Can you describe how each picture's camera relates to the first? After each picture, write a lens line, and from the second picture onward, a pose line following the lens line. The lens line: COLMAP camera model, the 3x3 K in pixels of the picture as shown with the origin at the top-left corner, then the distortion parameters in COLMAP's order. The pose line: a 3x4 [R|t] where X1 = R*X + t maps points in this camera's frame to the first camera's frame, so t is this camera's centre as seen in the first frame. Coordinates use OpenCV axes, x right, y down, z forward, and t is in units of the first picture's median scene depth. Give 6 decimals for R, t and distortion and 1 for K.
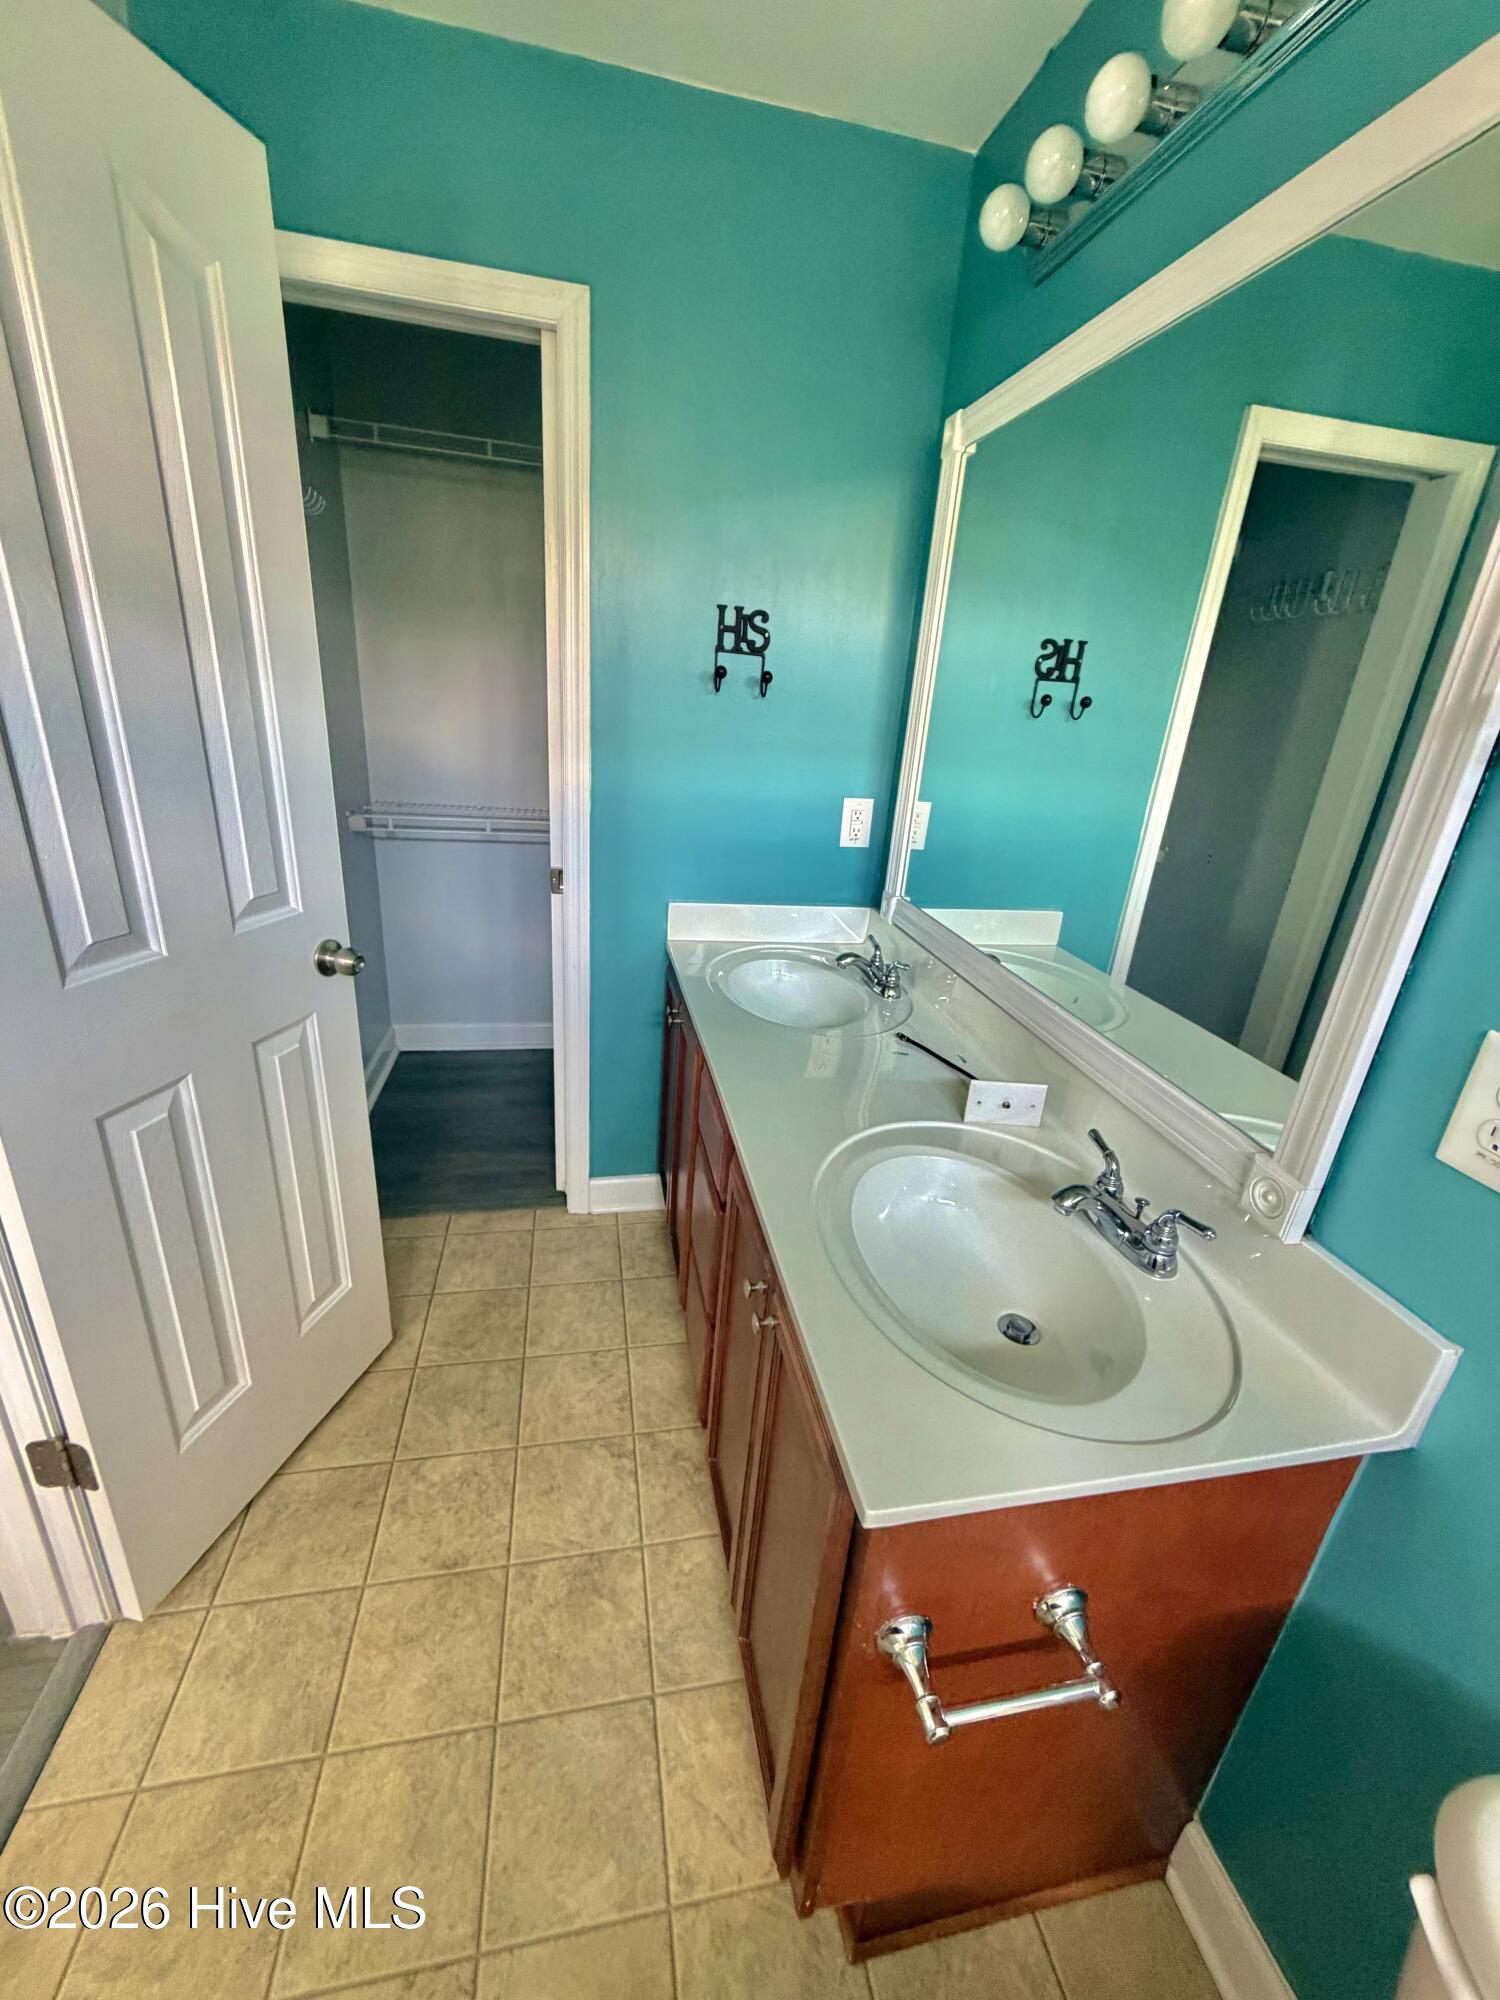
lens RADIAL K [[799.6, 0, 750.1], [0, 799.6, 997.0], [0, 0, 1]] dist [-0.003709, 0.000697]
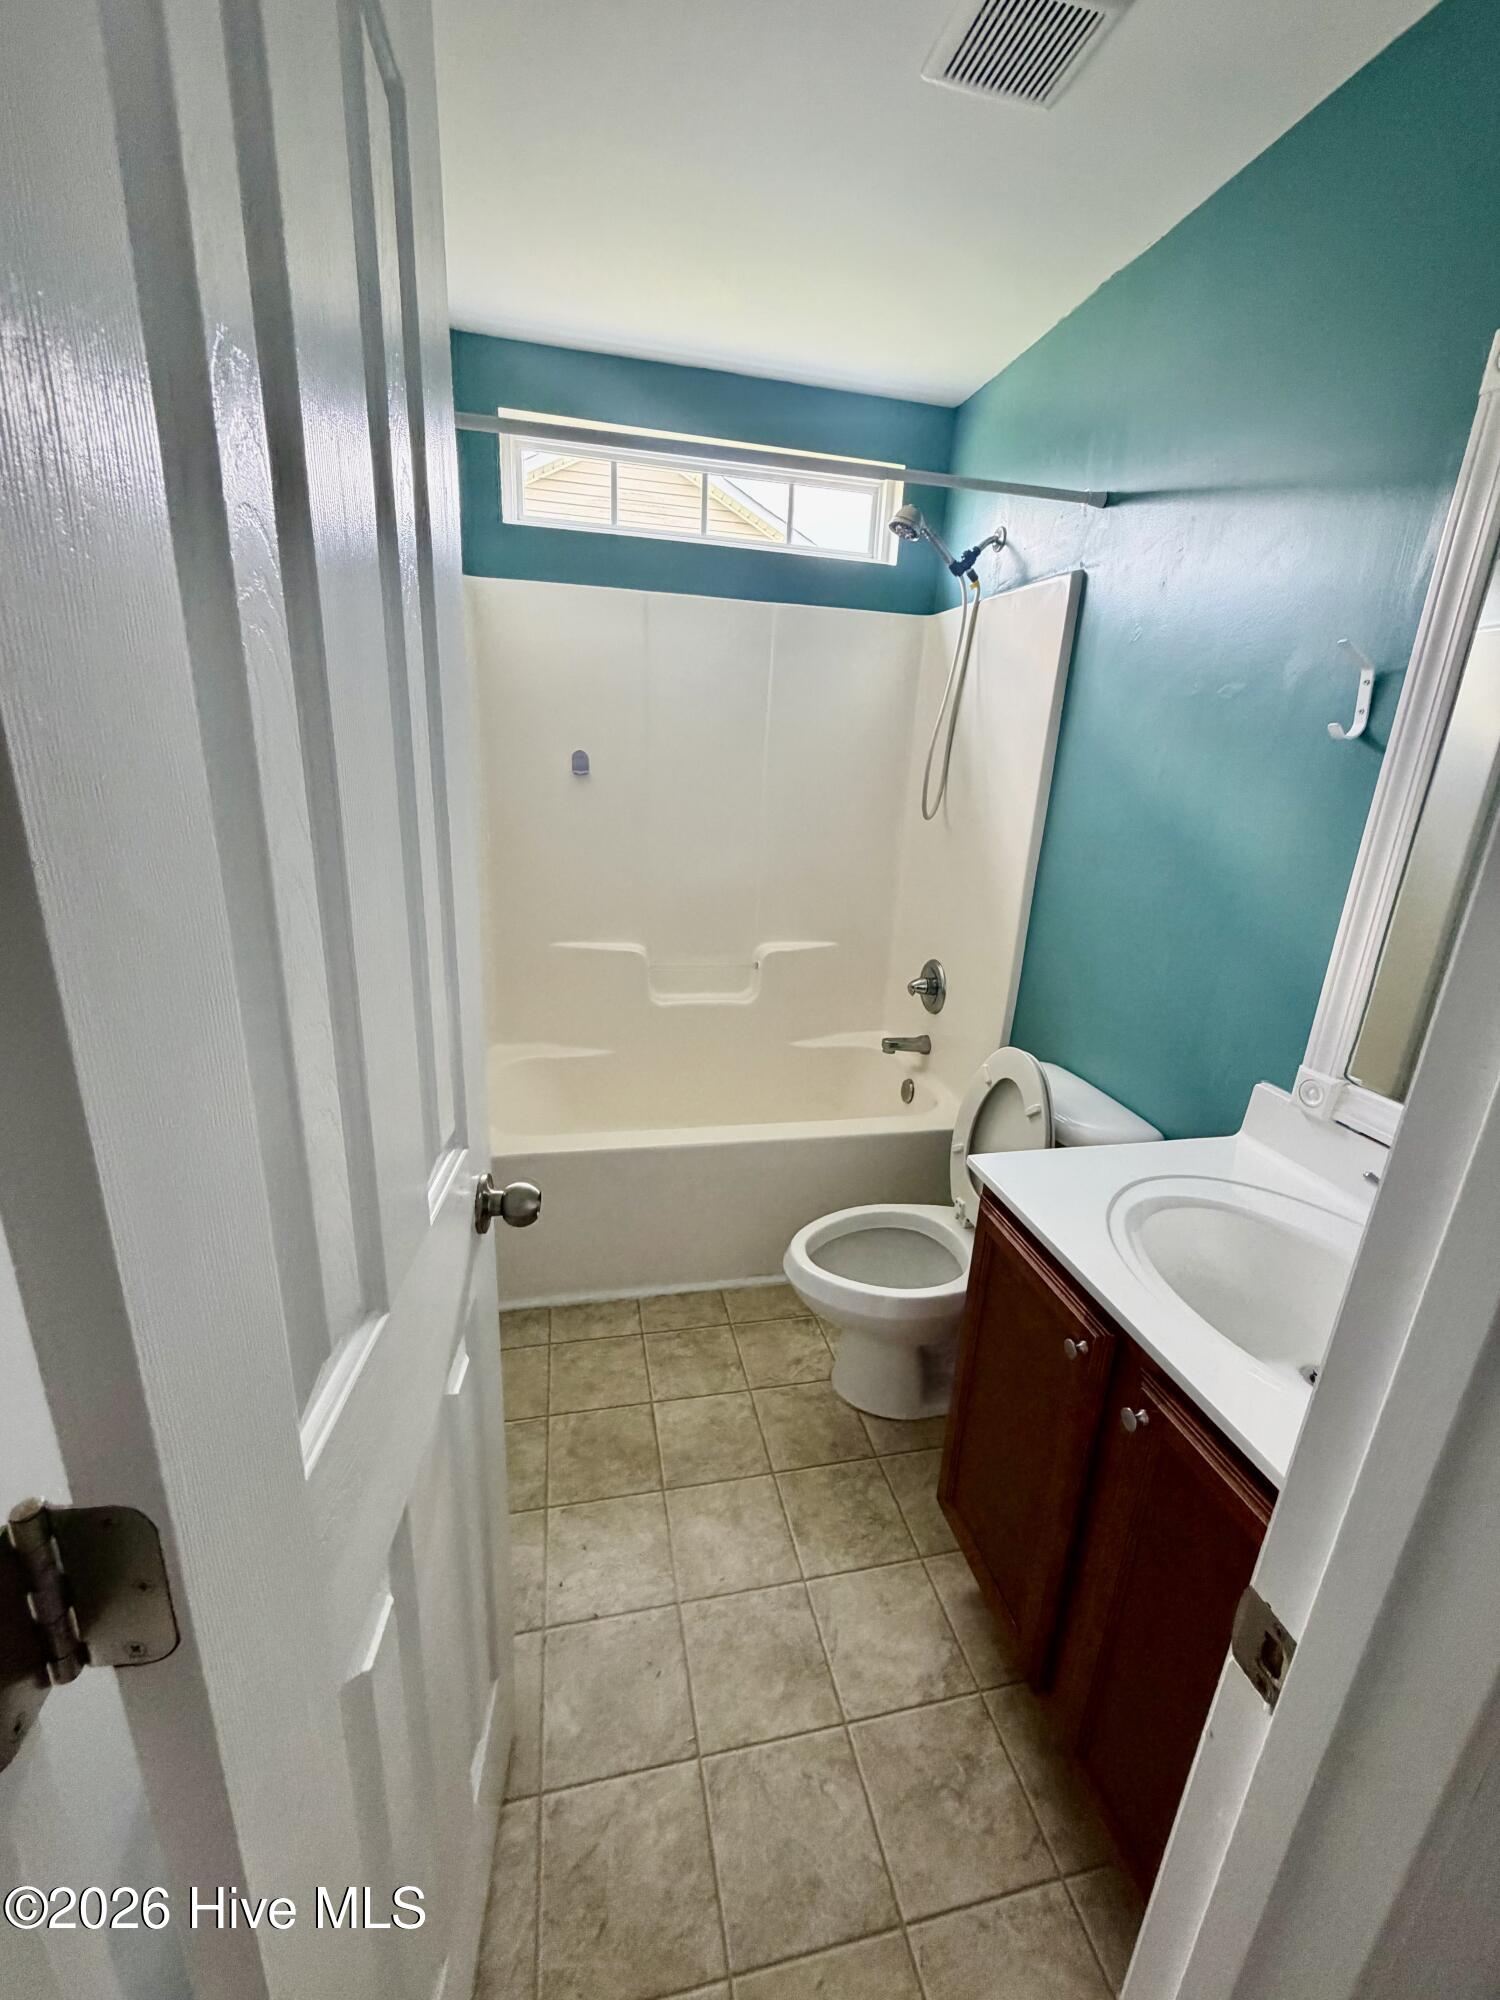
lens RADIAL K [[799.6, 0, 755.3], [0, 799.6, 992.8], [0, 0, 1]] dist [-0.003709, 0.000697]
pose [[0.031149, 0.223127, -0.974292, 0.649980], [-0.403140, 0.894765, 0.192026, -0.195933], [0.914608, 0.386795, 0.117822, 0.594839]]
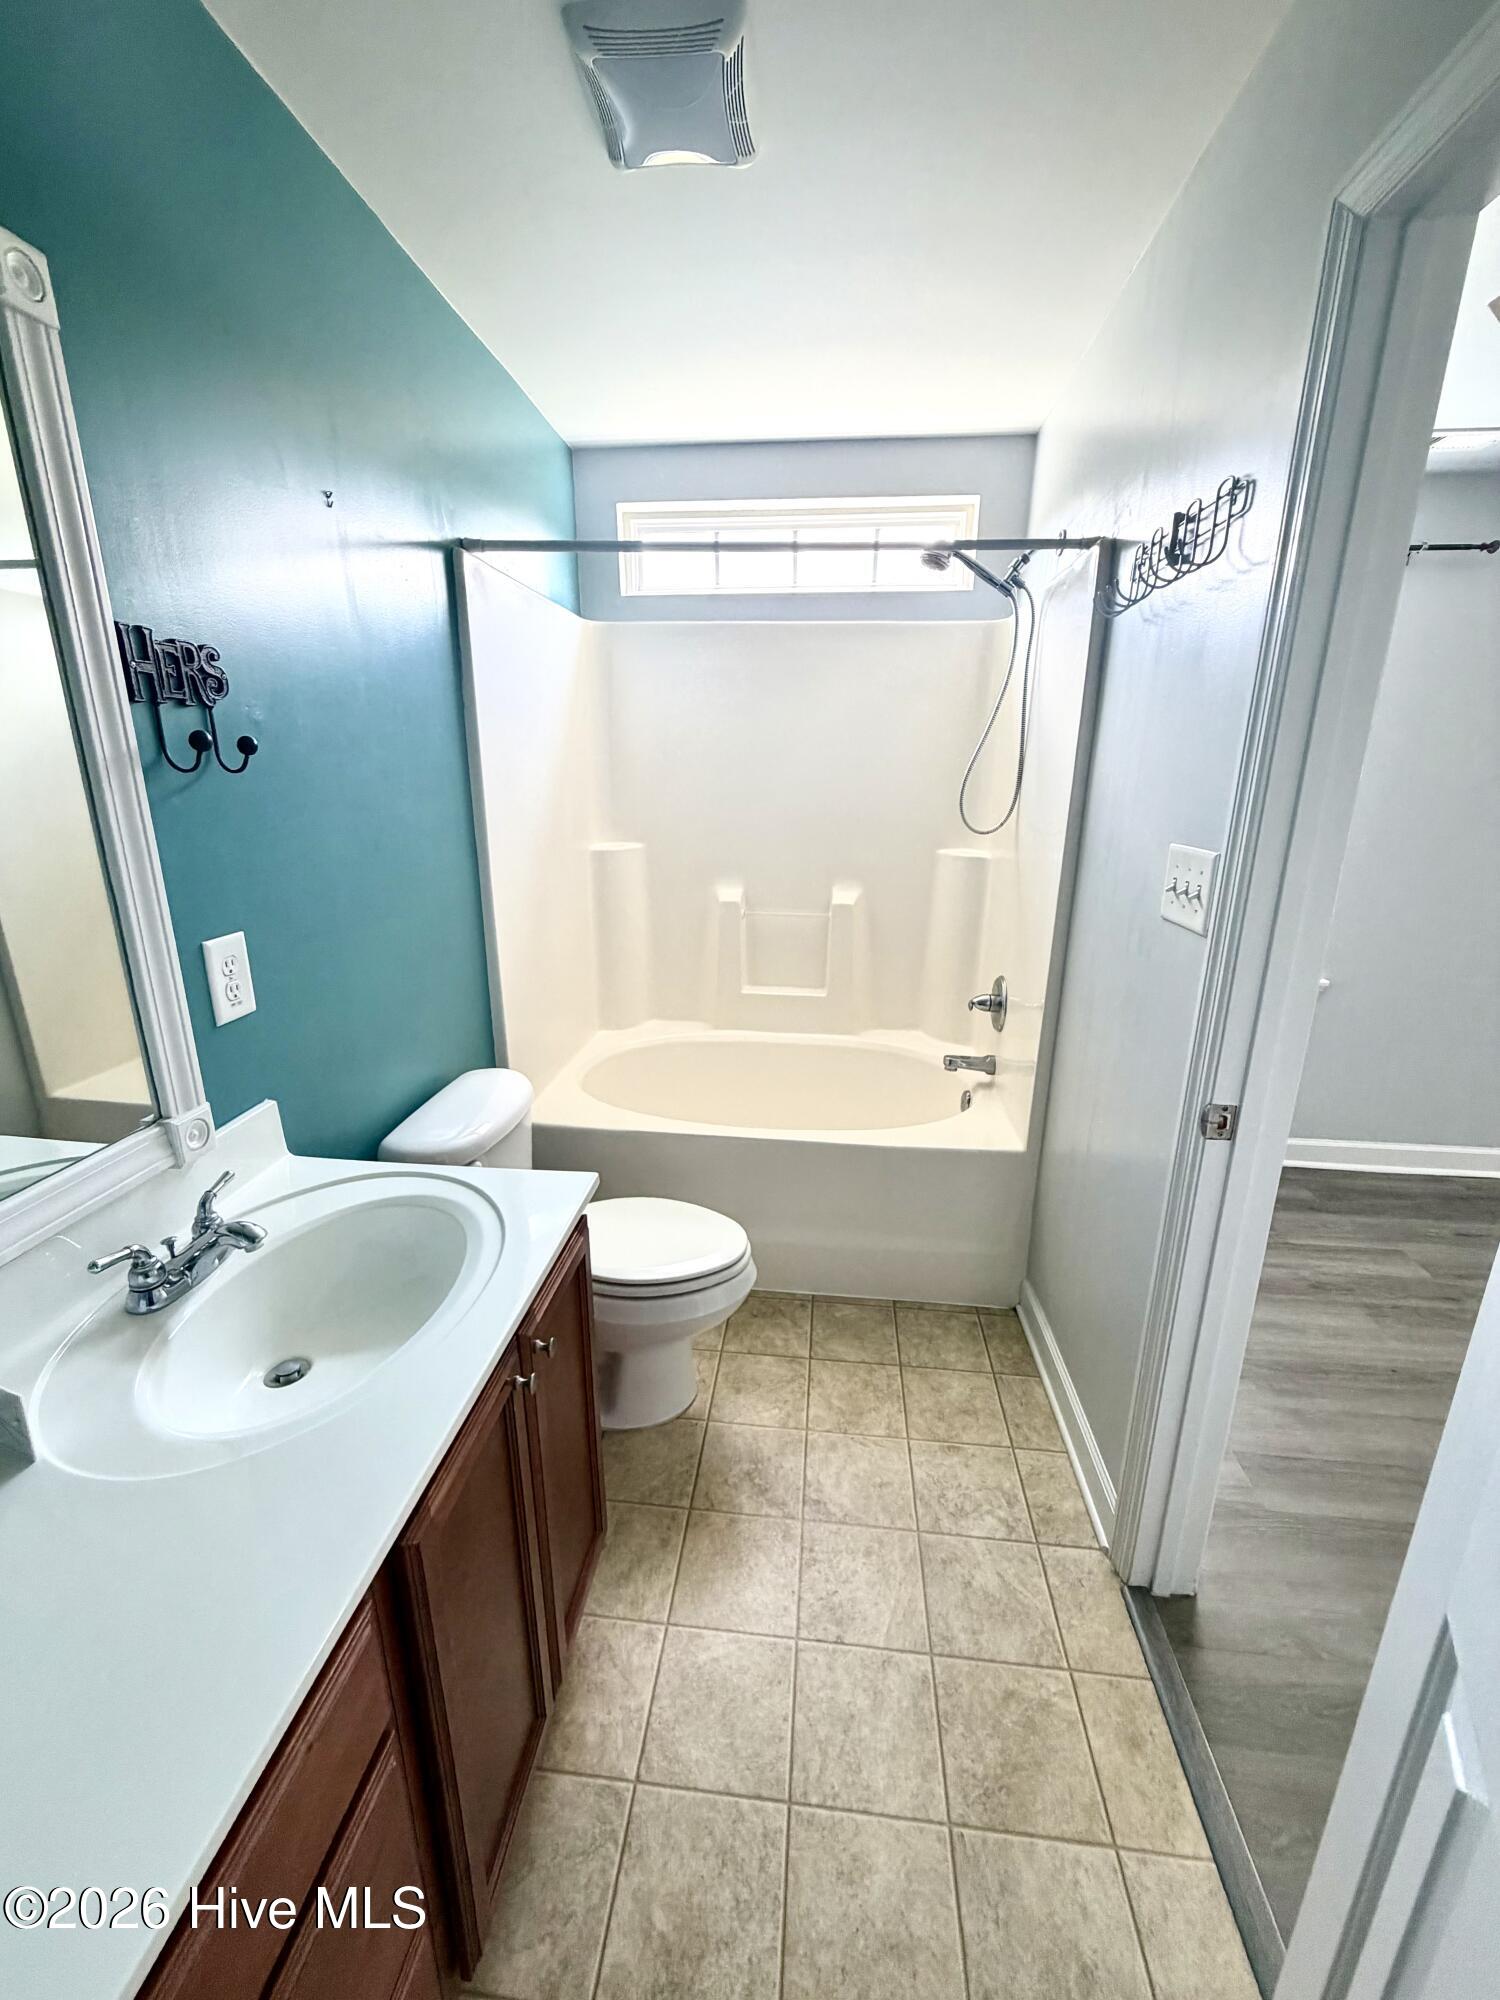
lens RADIAL K [[799.6, 0, 752.6], [0, 799.6, 1001.5], [0, 0, 1]] dist [-0.003709, 0.000697]
pose [[-0.952435, -0.165439, 0.255925, -0.359504], [0.024255, 0.795991, 0.604822, -0.494122], [-0.303776, 0.582261, -0.754117, 1.165611]]
